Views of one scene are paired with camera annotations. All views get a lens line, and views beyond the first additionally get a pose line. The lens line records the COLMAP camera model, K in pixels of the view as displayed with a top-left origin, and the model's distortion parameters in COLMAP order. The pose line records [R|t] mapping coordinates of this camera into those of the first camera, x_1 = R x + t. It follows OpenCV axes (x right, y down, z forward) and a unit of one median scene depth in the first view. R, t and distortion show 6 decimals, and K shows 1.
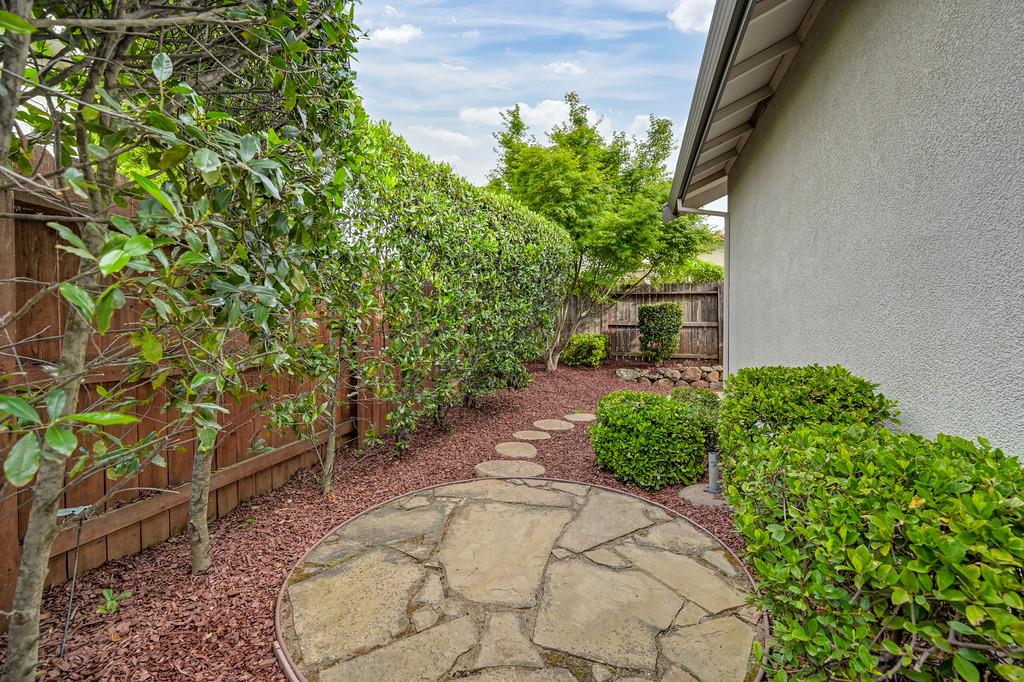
lens RADIAL K [[400.3, 0, 512.0], [0, 400.3, 341.0], [0, 0, 1]] dist [0.000681, 0.000043]
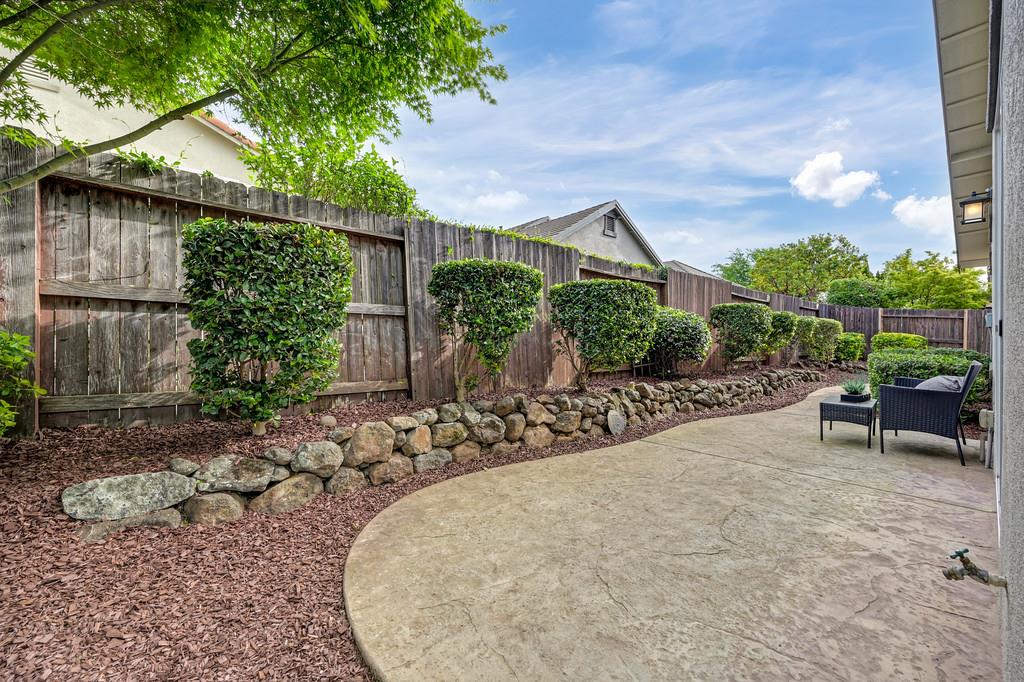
lens RADIAL K [[400.3, 0, 512.0], [0, 400.3, 341.0], [0, 0, 1]] dist [0.000681, 0.000043]
pose [[0.544220, -0.006339, 0.838919, 0.204171], [0.010911, 0.999940, 0.000477, -0.007361], [-0.838872, 0.008893, 0.544257, 0.653005]]
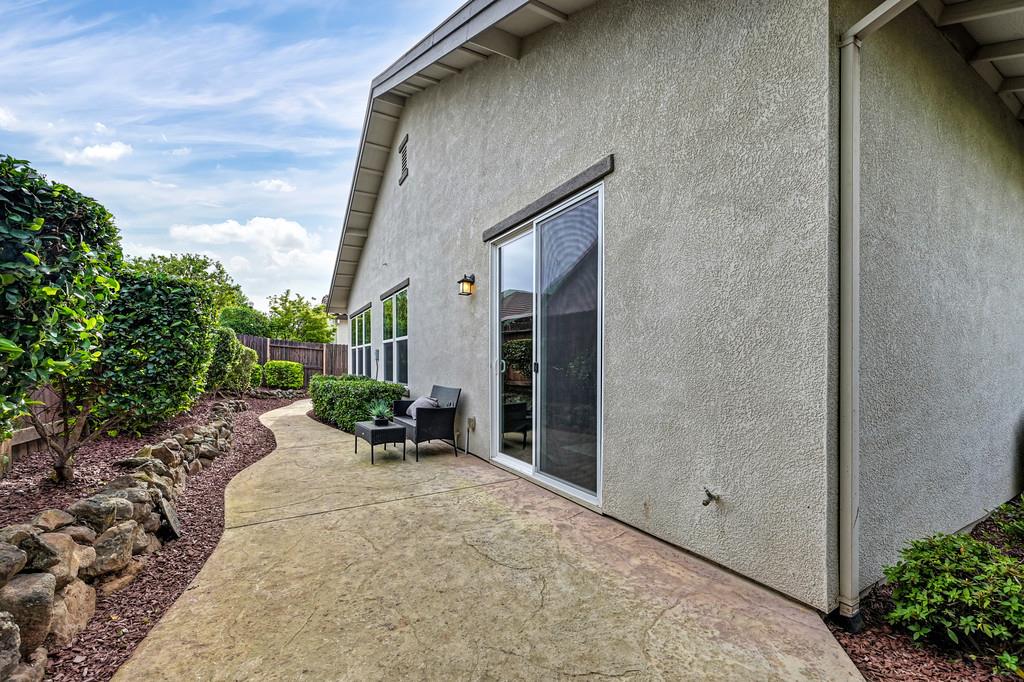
lens RADIAL K [[412.4, 0, 510.9], [0, 412.4, 363.9], [0, 0, 1]] dist [0.001061, 0.000098]
pose [[-0.732513, -0.005099, 0.680734, 0.329511], [0.002379, 0.999947, 0.010051, -0.025458], [-0.680749, 0.008982, -0.732461, 0.941949]]
